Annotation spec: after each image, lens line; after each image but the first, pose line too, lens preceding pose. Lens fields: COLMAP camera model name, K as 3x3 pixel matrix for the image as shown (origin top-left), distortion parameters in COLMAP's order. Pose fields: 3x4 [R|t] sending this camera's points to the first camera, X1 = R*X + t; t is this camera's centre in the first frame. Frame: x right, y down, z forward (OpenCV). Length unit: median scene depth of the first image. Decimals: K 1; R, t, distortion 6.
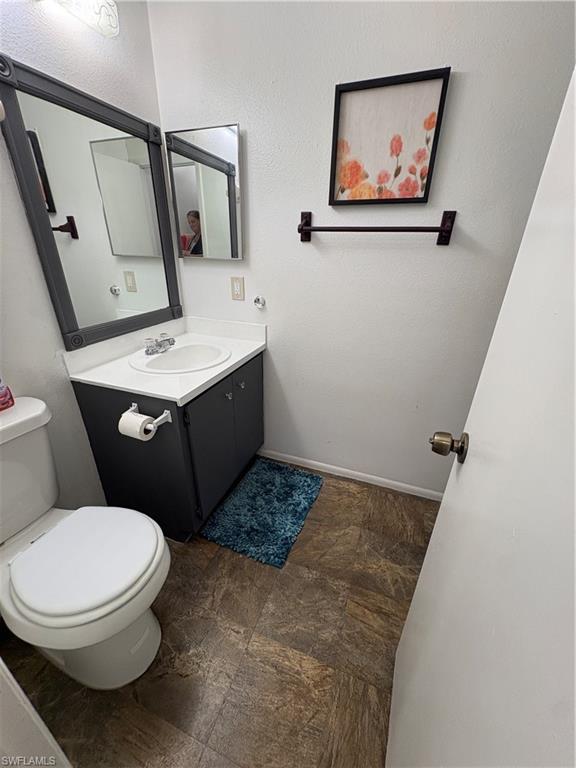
lens RADIAL K [[306.6, 0, 288.0], [0, 306.6, 384.0], [0, 0, 1]] dist [-0.001536, 0.000799]
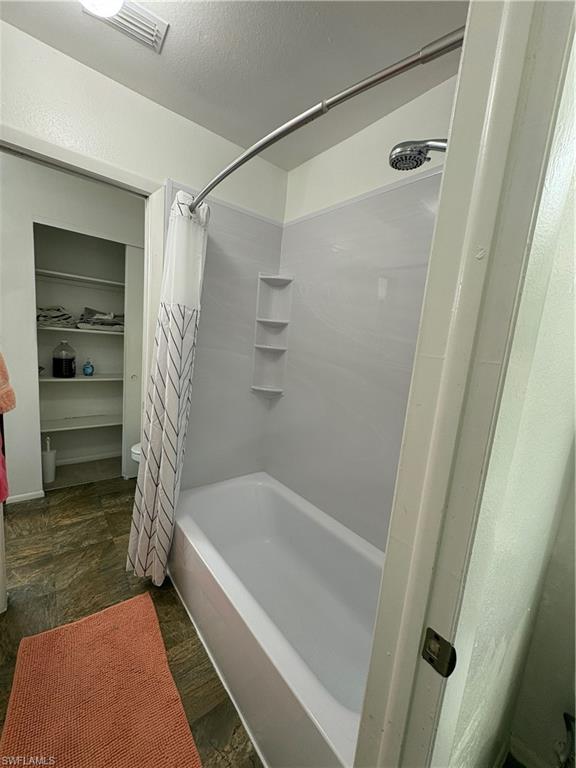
lens RADIAL K [[306.6, 0, 288.0], [0, 306.6, 384.0], [0, 0, 1]] dist [-0.001536, 0.000799]
pose [[-0.509098, 0.068612, -0.857969, 0.772351], [-0.433869, 0.840449, 0.324658, -0.869986], [0.743355, 0.537529, -0.398102, 1.868219]]
